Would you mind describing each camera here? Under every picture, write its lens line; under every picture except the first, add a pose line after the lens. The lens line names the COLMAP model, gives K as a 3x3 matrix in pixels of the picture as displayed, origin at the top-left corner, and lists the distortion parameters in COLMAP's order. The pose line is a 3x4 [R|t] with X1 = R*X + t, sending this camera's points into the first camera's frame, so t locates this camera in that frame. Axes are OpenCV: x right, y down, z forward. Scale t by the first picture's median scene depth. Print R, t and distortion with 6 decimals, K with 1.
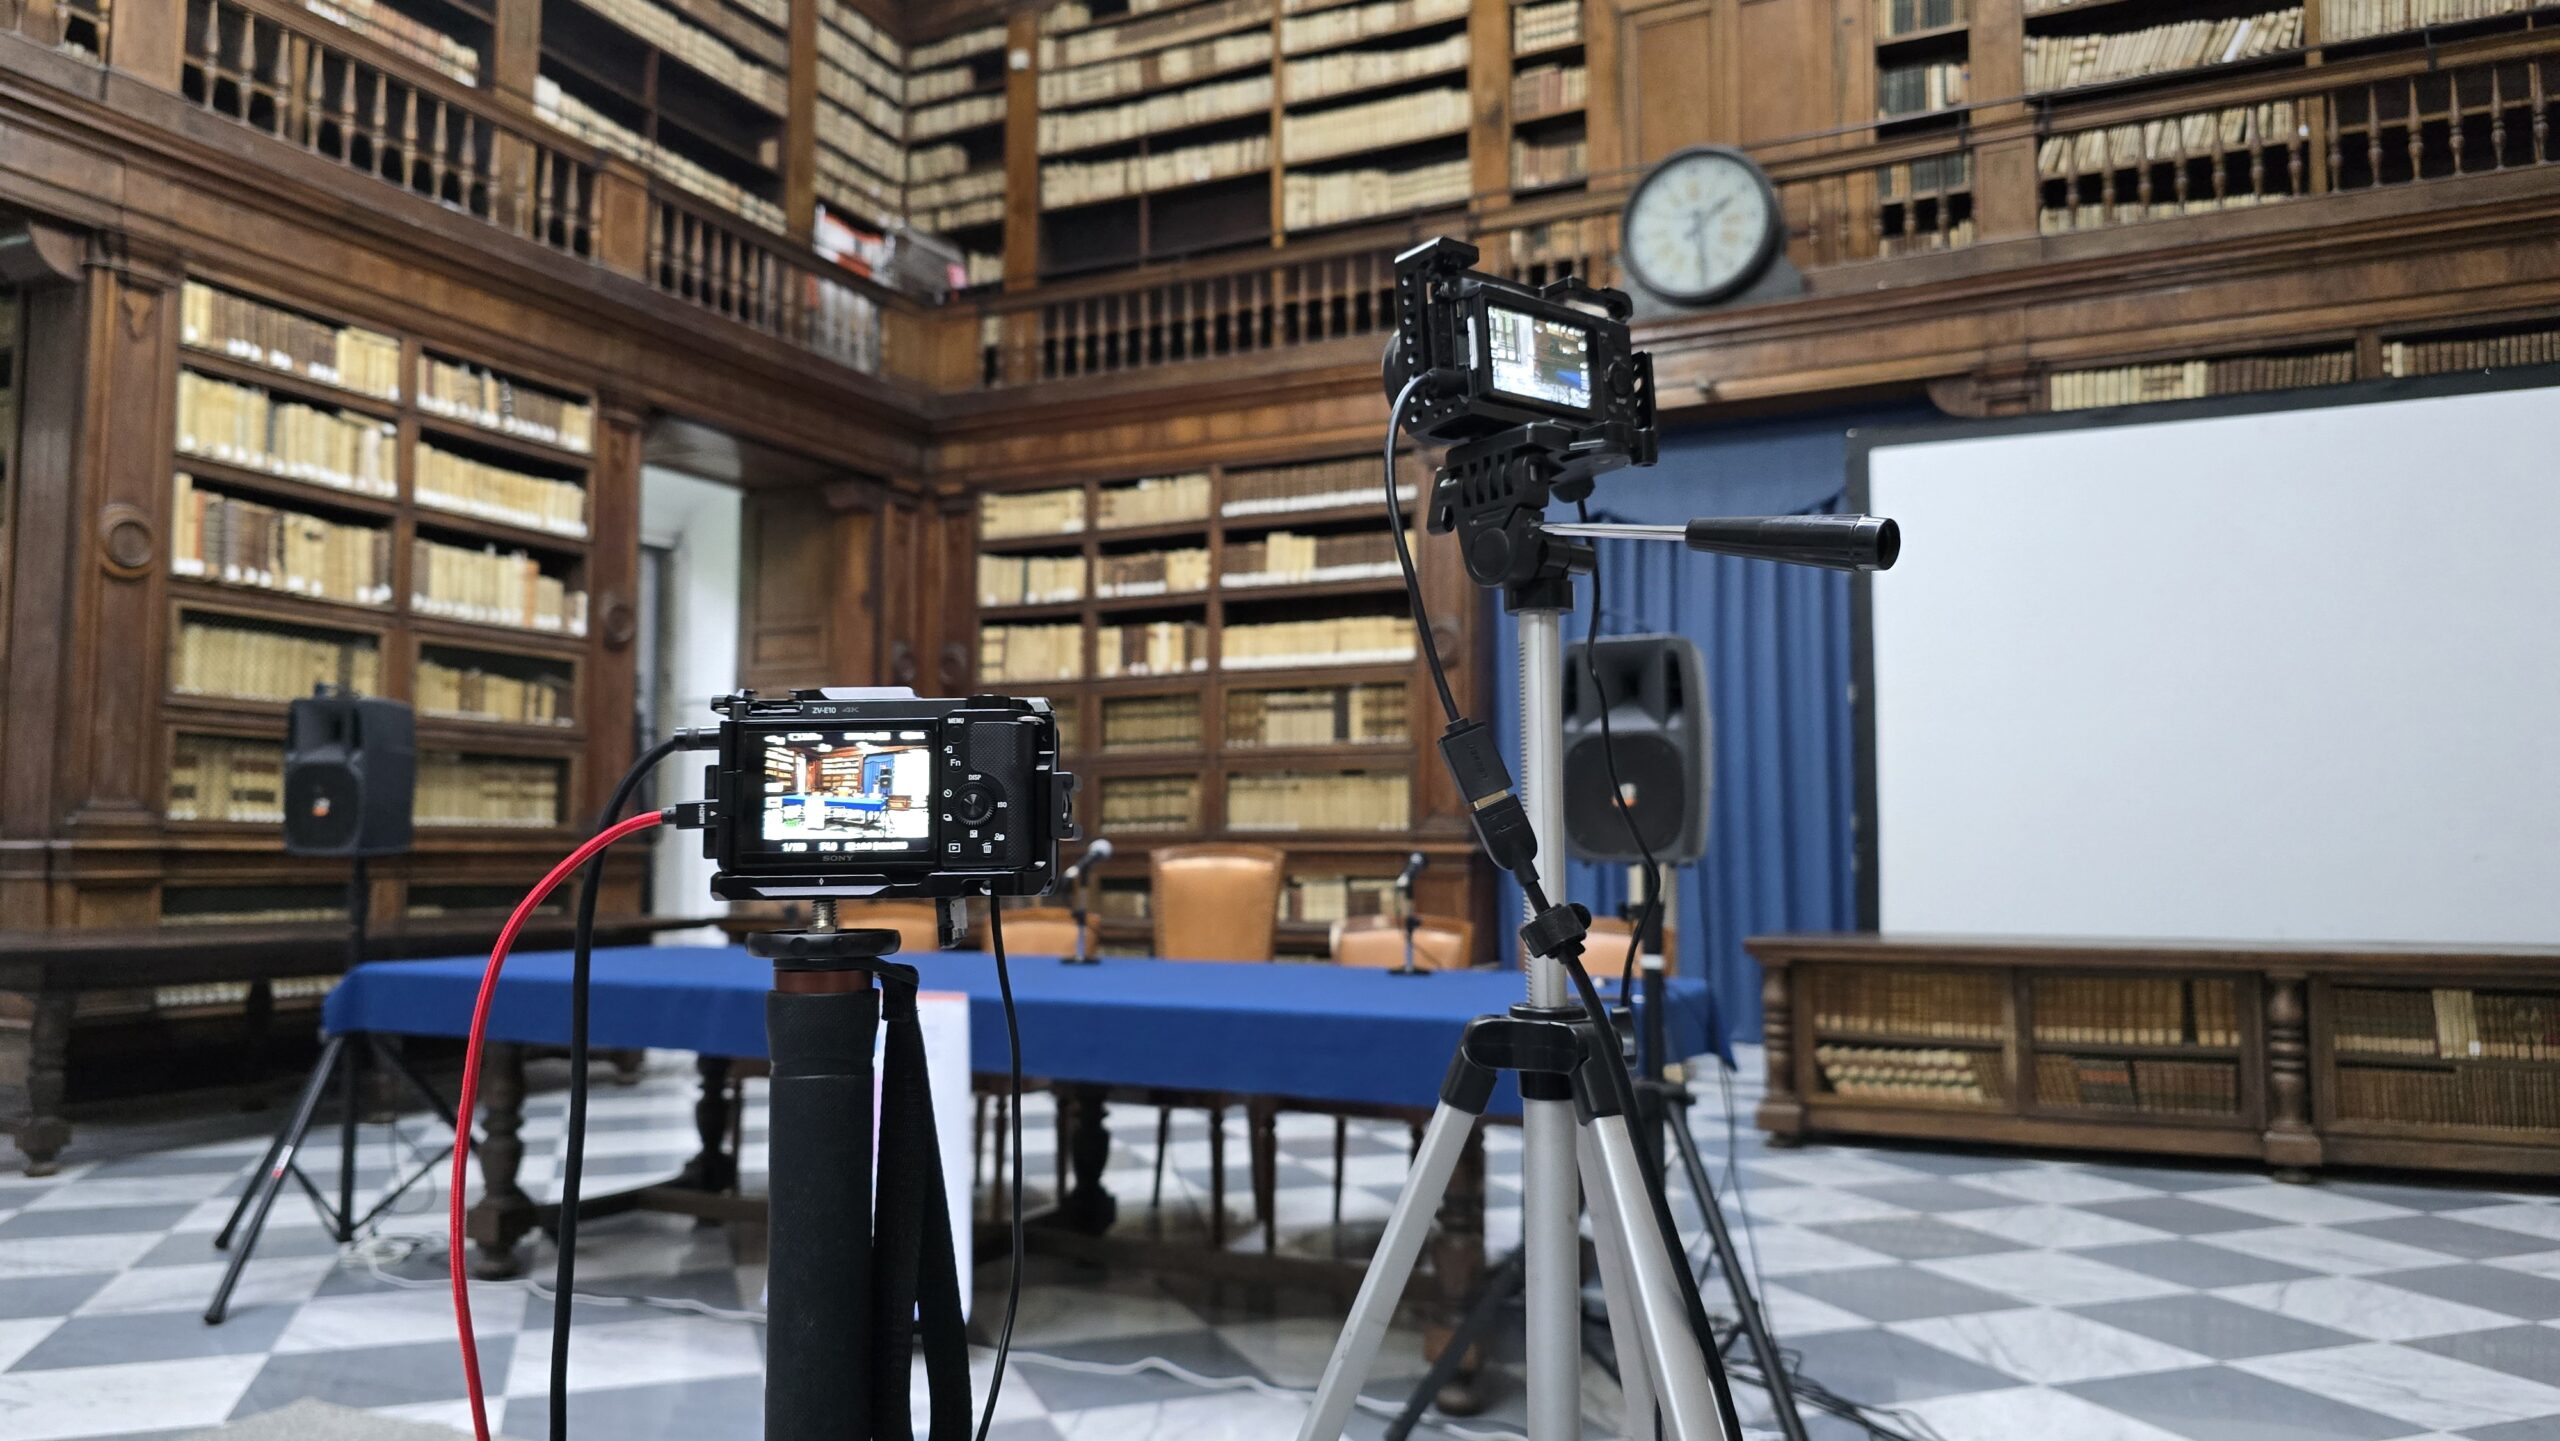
lens RADIAL K [[1681.0, 0, 1279.0], [0, 1681.0, 751.0], [0, 0, 1]] dist [0.005492, -0.001348]
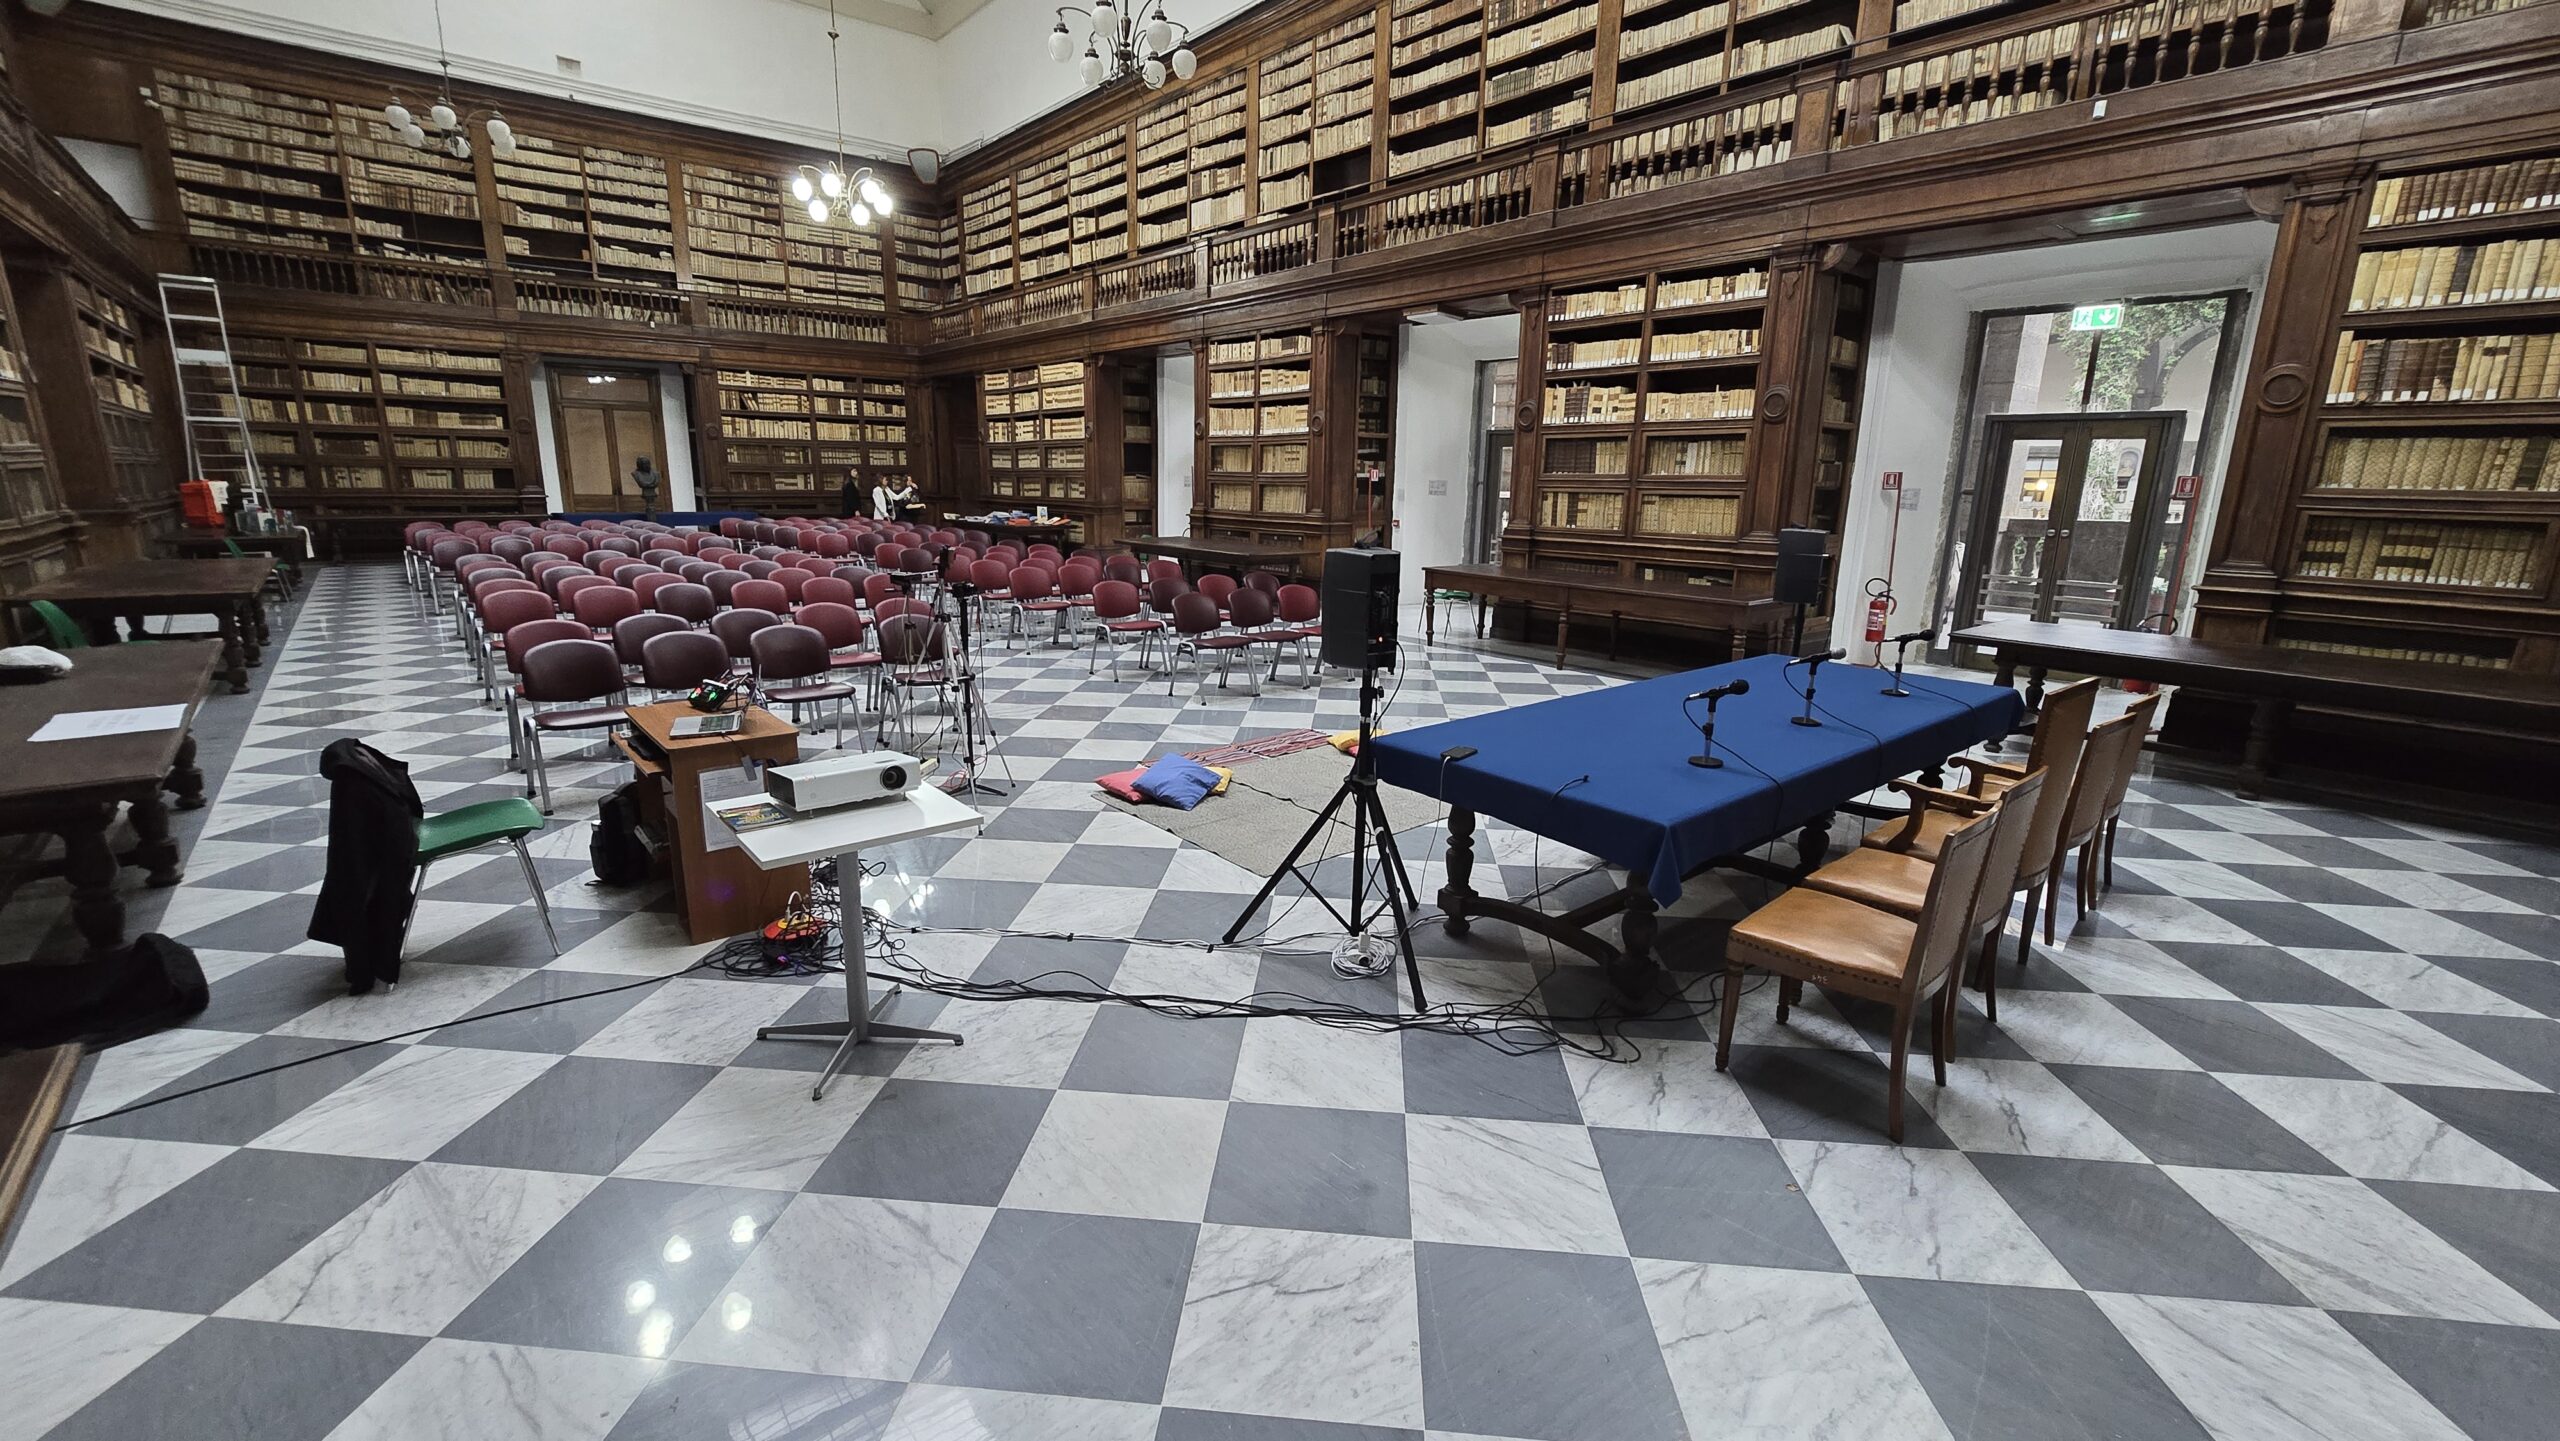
lens RADIAL K [[1049.6, 0, 1280.0], [0, 1049.6, 720.5], [0, 0, 1]] dist [-0.002013, -0.000457]
pose [[-0.425134, 0.207833, -0.880946, 0.453335], [0.042980, 0.976819, 0.209709, -0.054301], [0.904109, 0.051291, -0.424212, 0.467820]]
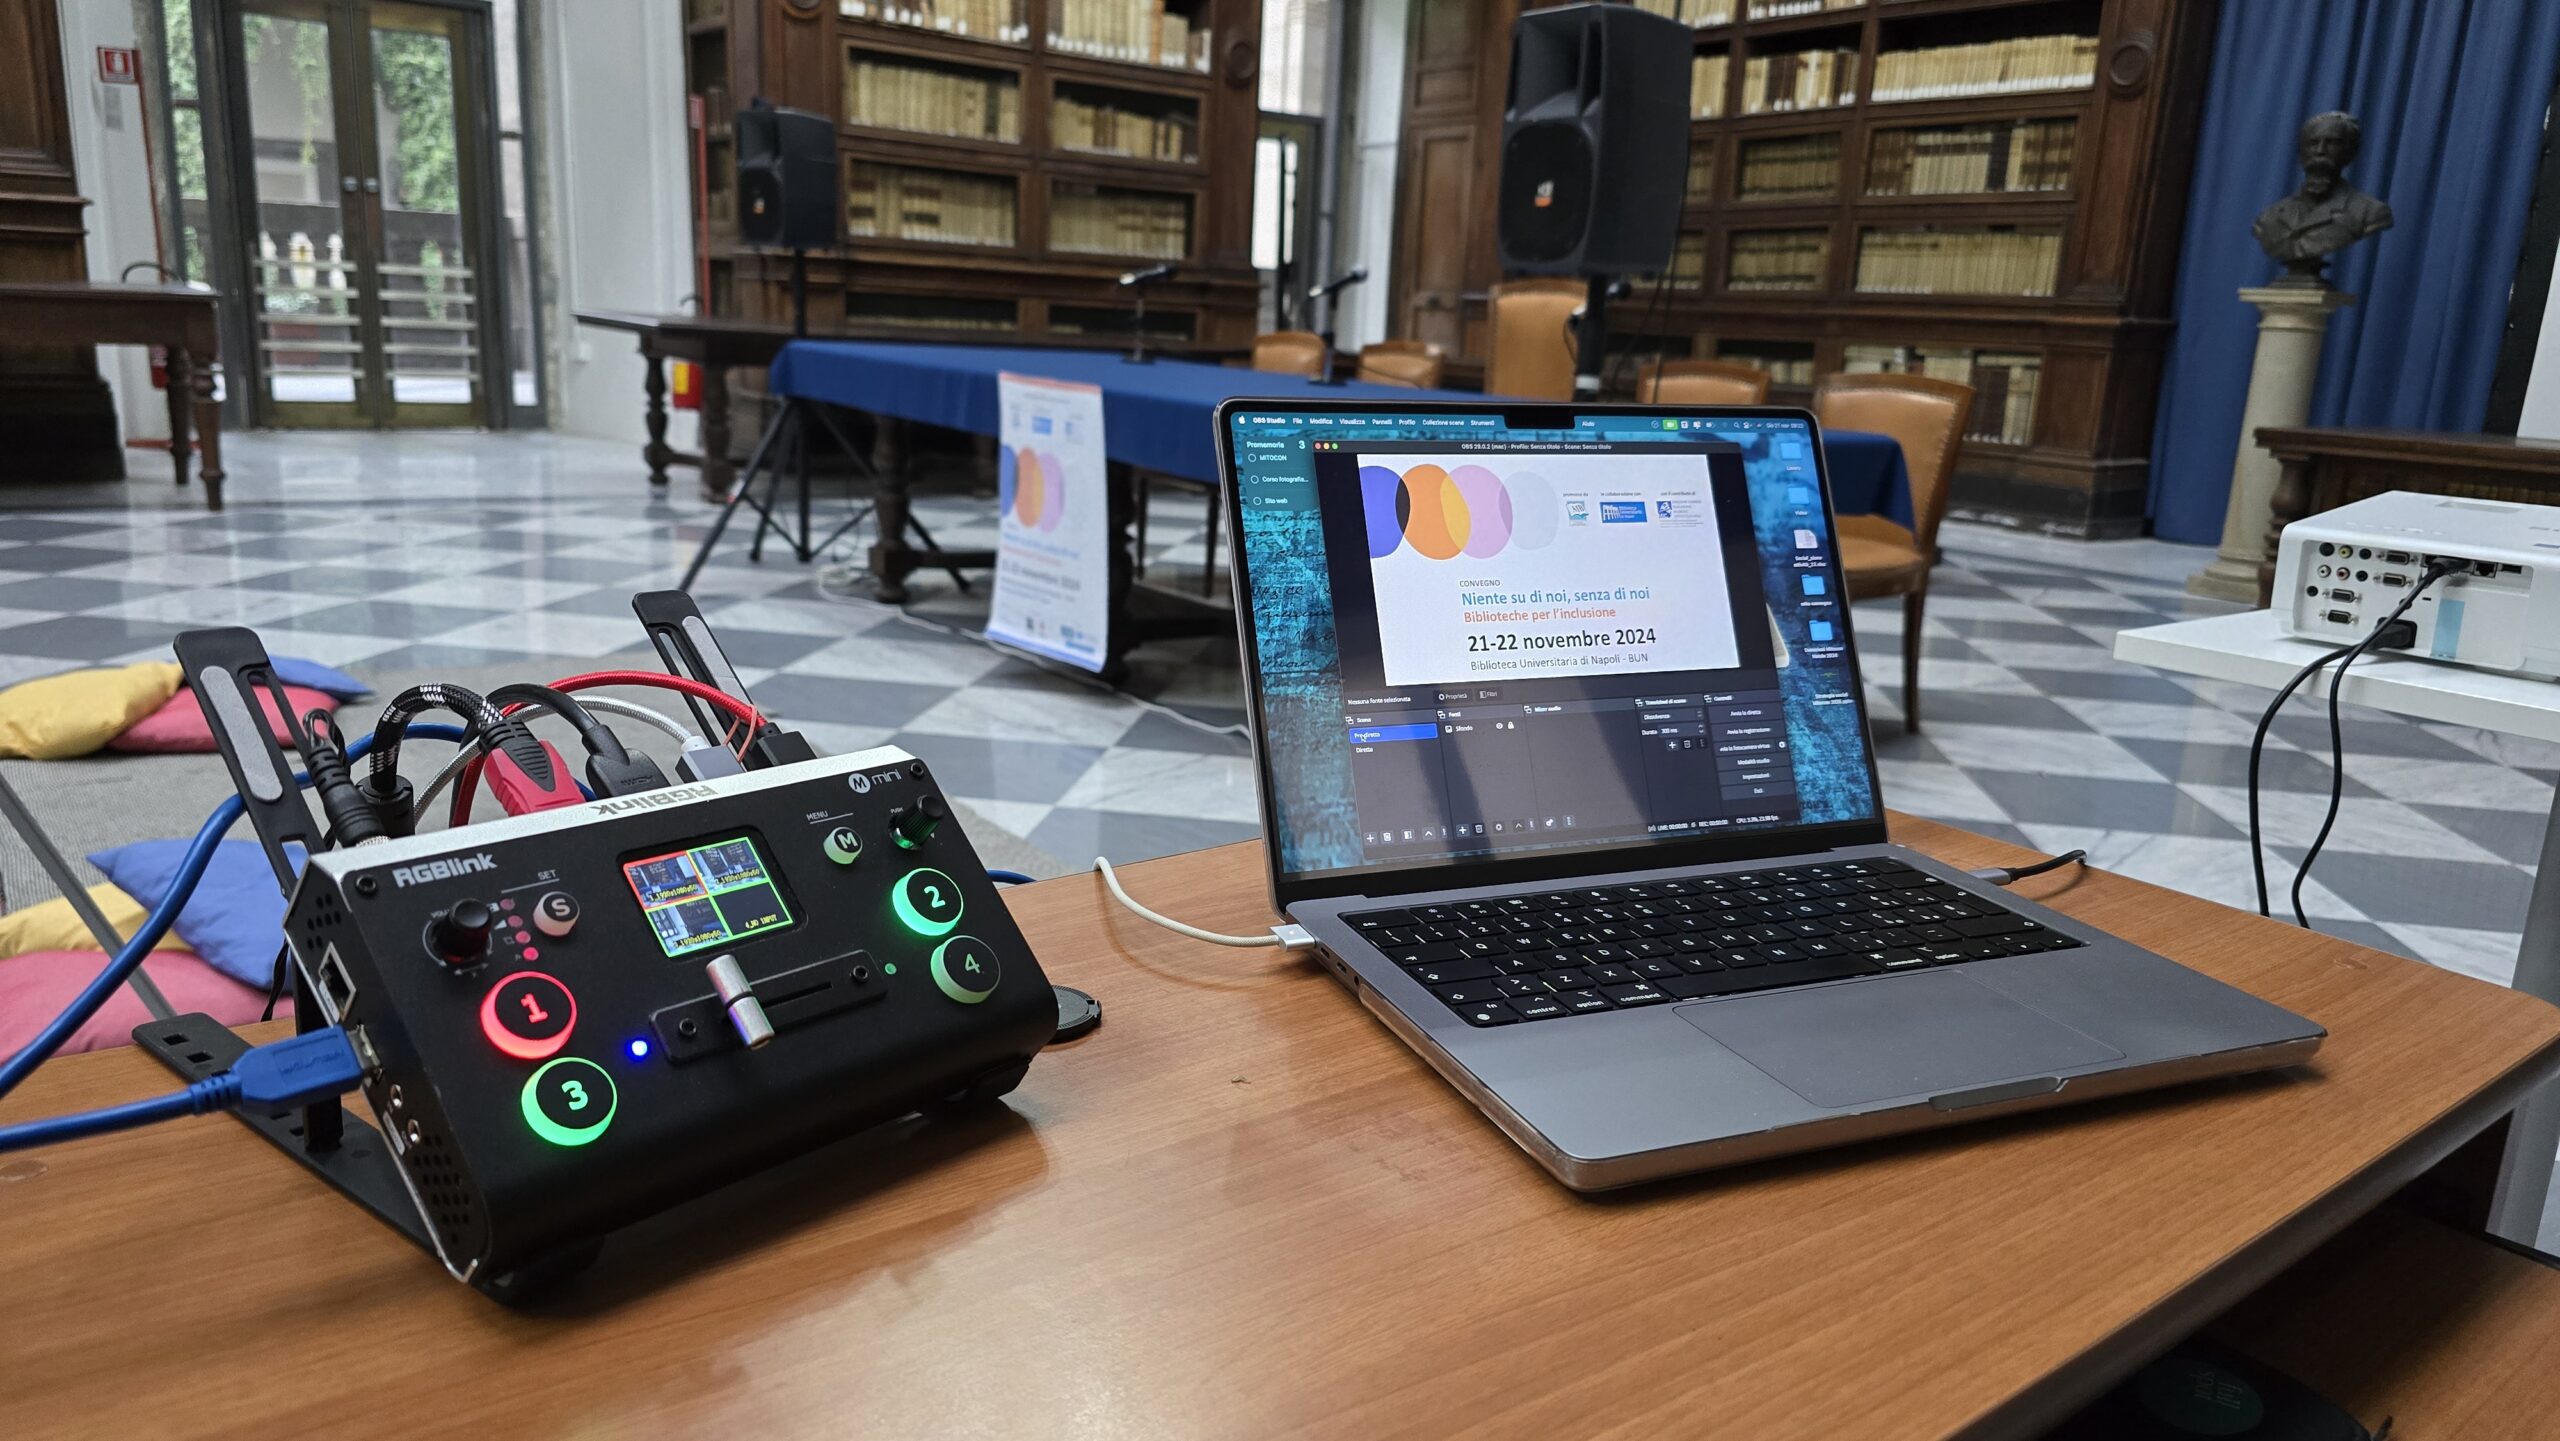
lens RADIAL K [[1672.4, 0, 1280.0], [0, 1672.4, 720.5], [0, 0, 1]] dist [0.041434, -0.033306]
pose [[0.876287, 0.159118, -0.454754, 0.177969], [-0.022508, 0.956378, 0.291264, 0.012310], [0.481263, -0.244995, 0.841644, 0.030858]]
